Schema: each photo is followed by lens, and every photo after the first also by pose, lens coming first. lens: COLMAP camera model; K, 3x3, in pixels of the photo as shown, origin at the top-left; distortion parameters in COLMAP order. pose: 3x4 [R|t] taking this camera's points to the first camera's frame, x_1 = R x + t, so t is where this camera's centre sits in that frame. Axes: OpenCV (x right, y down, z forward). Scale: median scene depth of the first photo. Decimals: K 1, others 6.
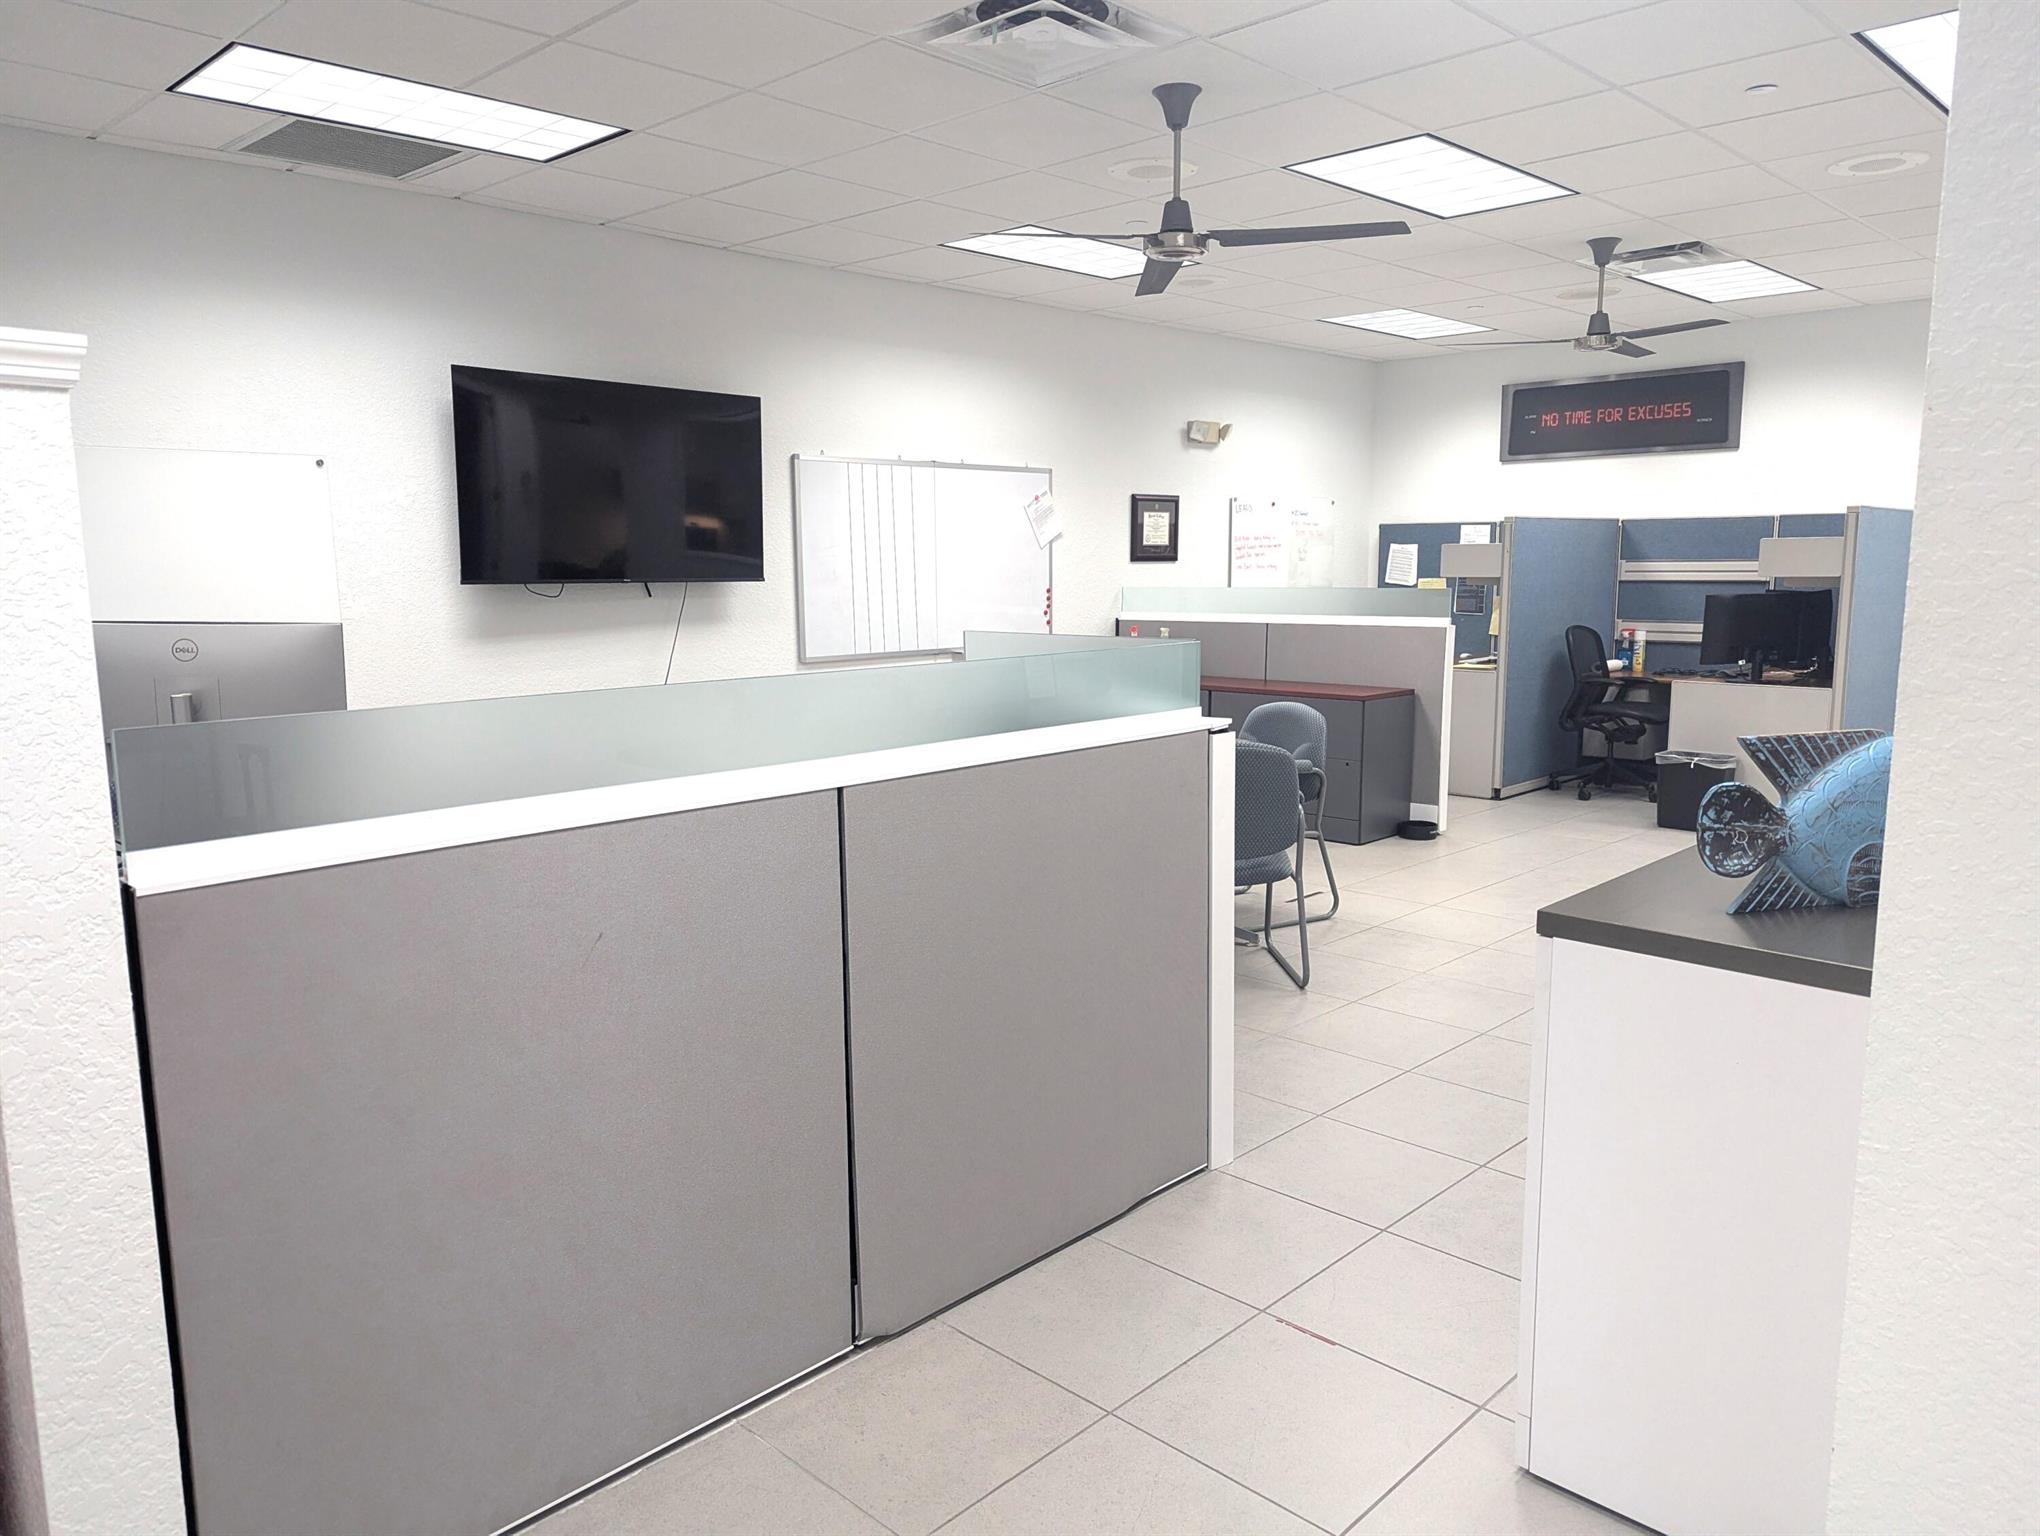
lens RADIAL K [[1421.7, 0, 1021.6], [0, 1421.7, 753.2], [0, 0, 1]] dist [0.022358, -0.004628]
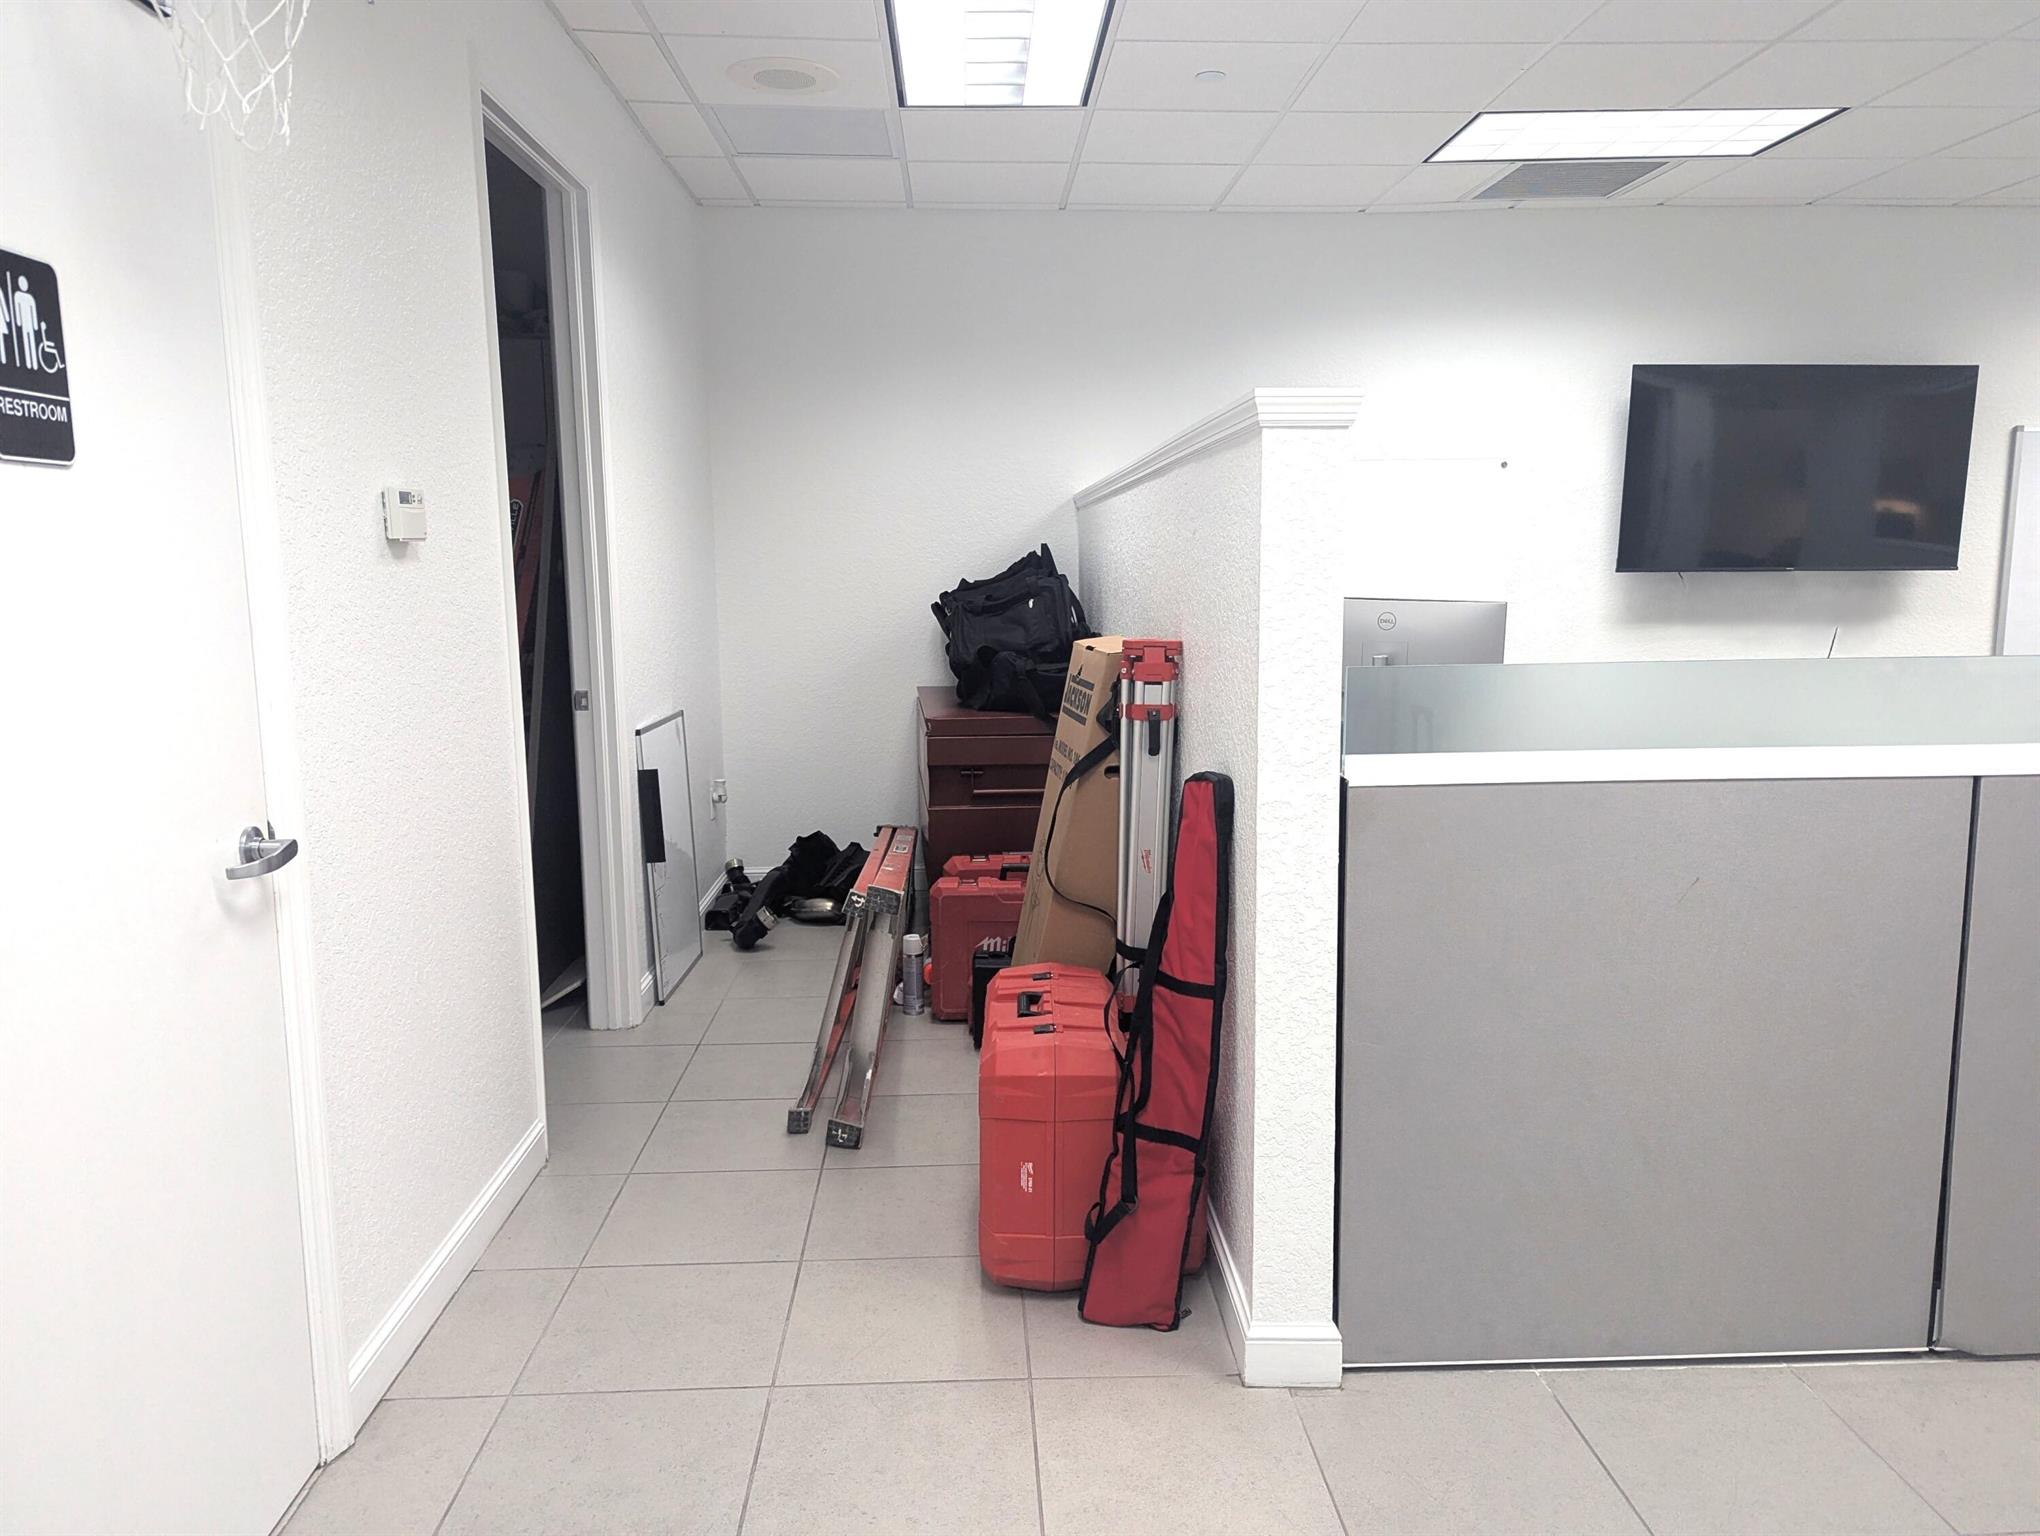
lens RADIAL K [[1421.7, 0, 1021.6], [0, 1421.7, 753.2], [0, 0, 1]] dist [0.022358, -0.004628]
pose [[0.719142, 0.102068, -0.687326, 0.022515], [-0.097429, 0.994193, 0.045699, 0.007891], [0.687999, 0.034101, 0.724910, -0.049621]]
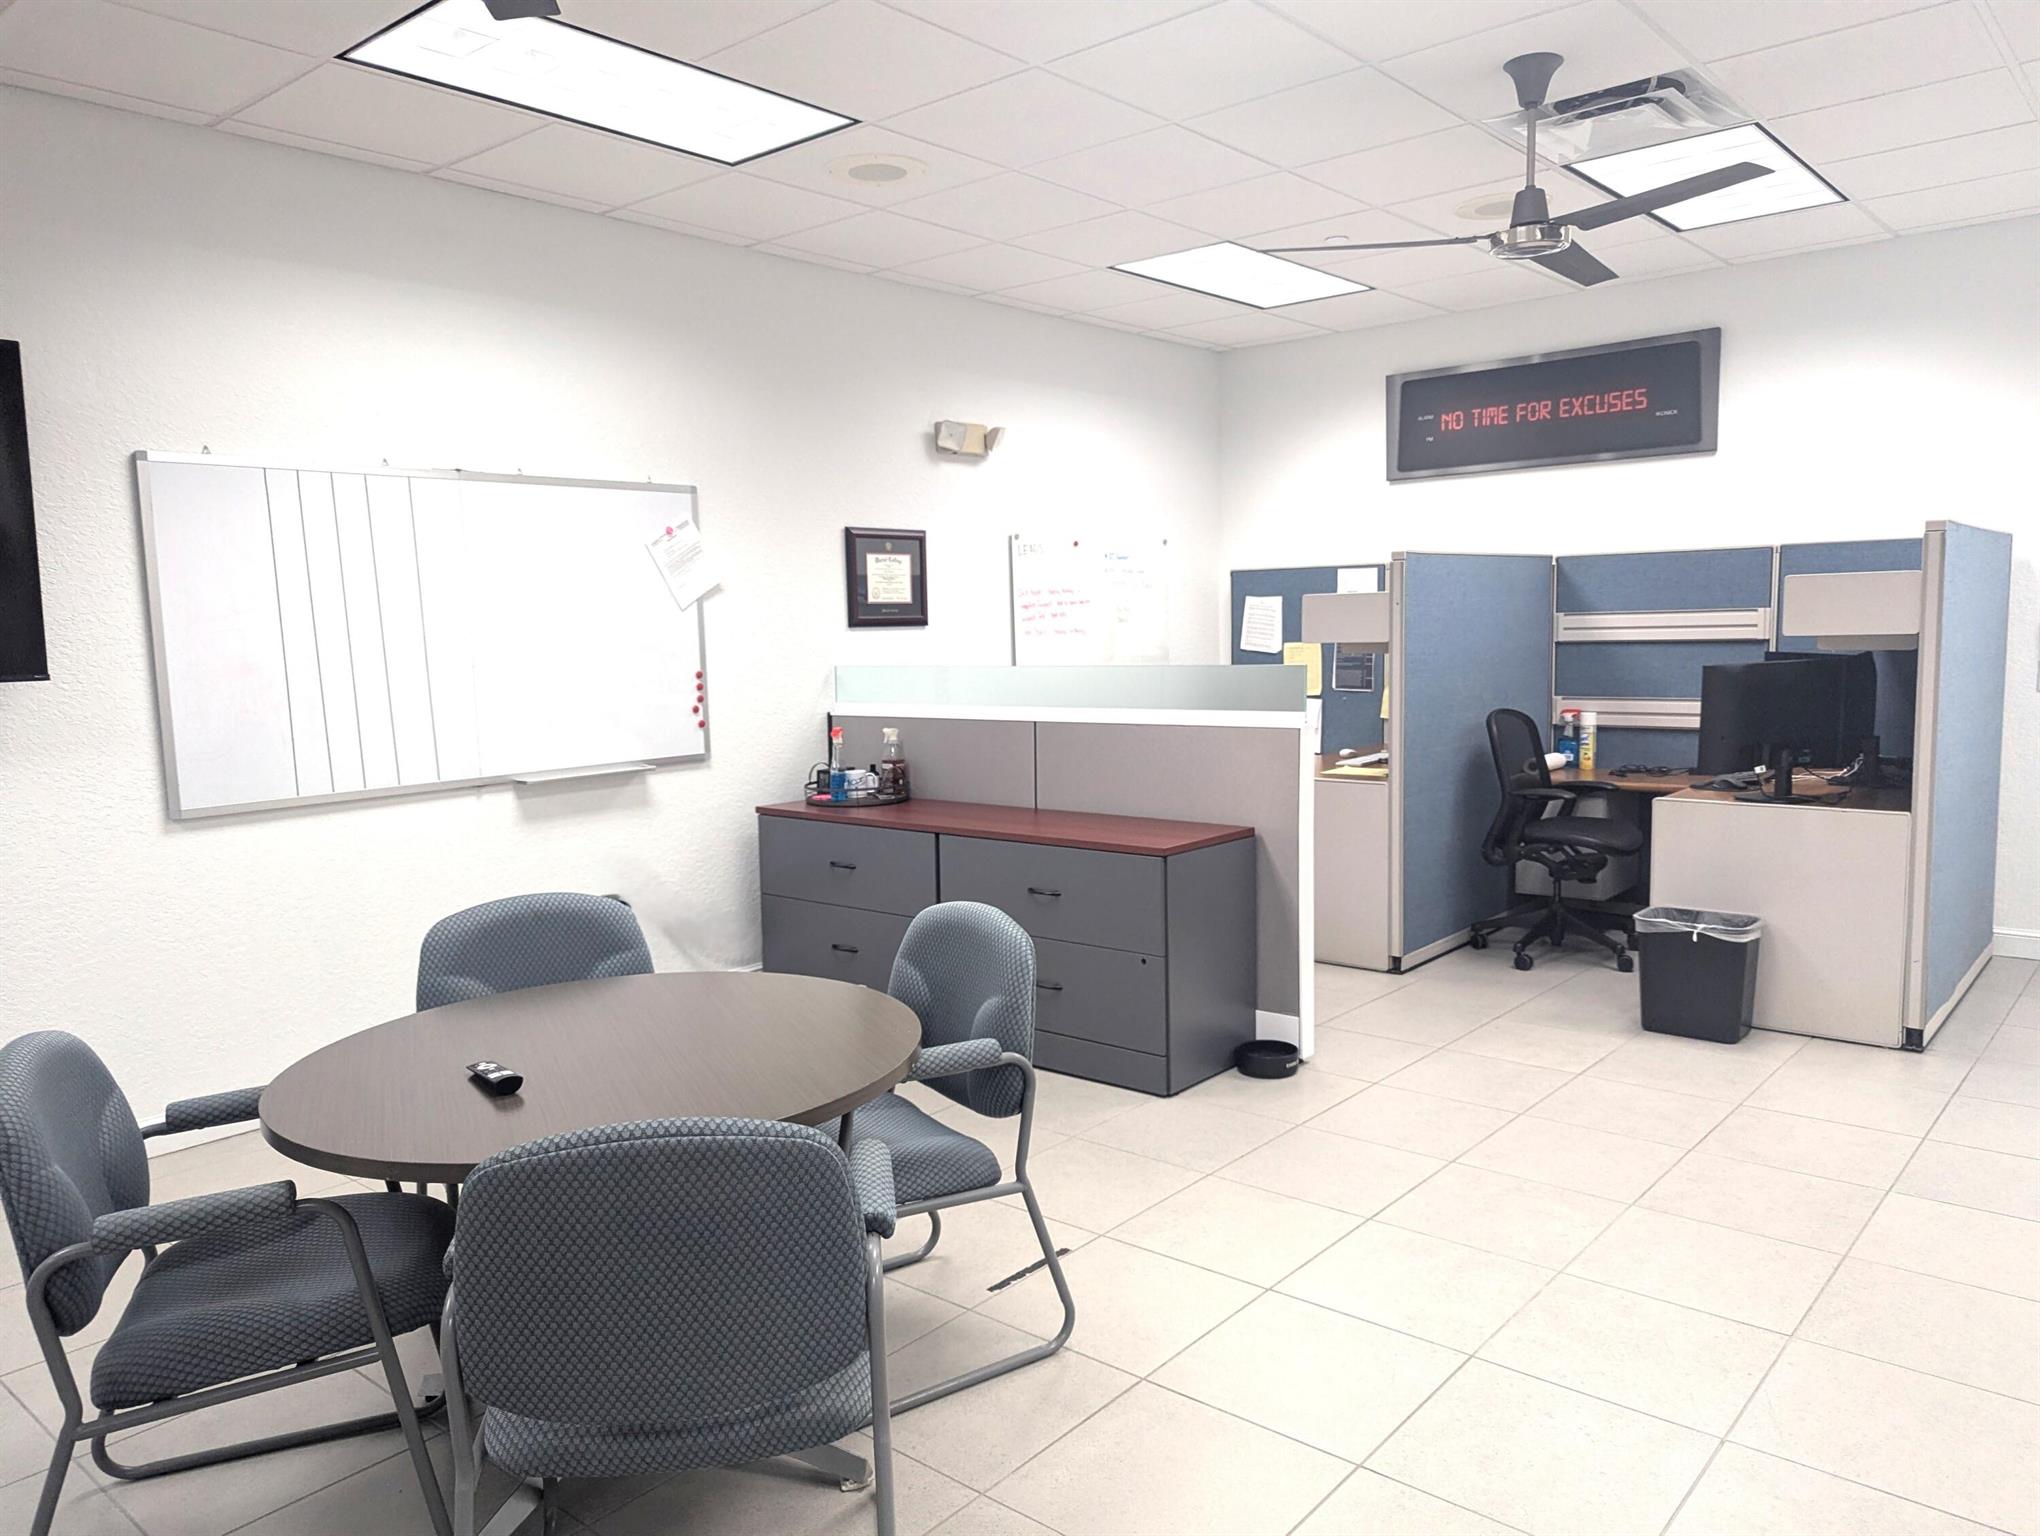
lens RADIAL K [[1443.2, 0, 1020.0], [0, 1443.2, 768.0], [0, 0, 1]] dist [0.060271, -0.141410]
pose [[0.997853, -0.024593, 0.060701, 0.116645], [0.026718, 0.999049, -0.034447, -0.044025], [-0.059796, 0.035994, 0.997561, 0.324375]]
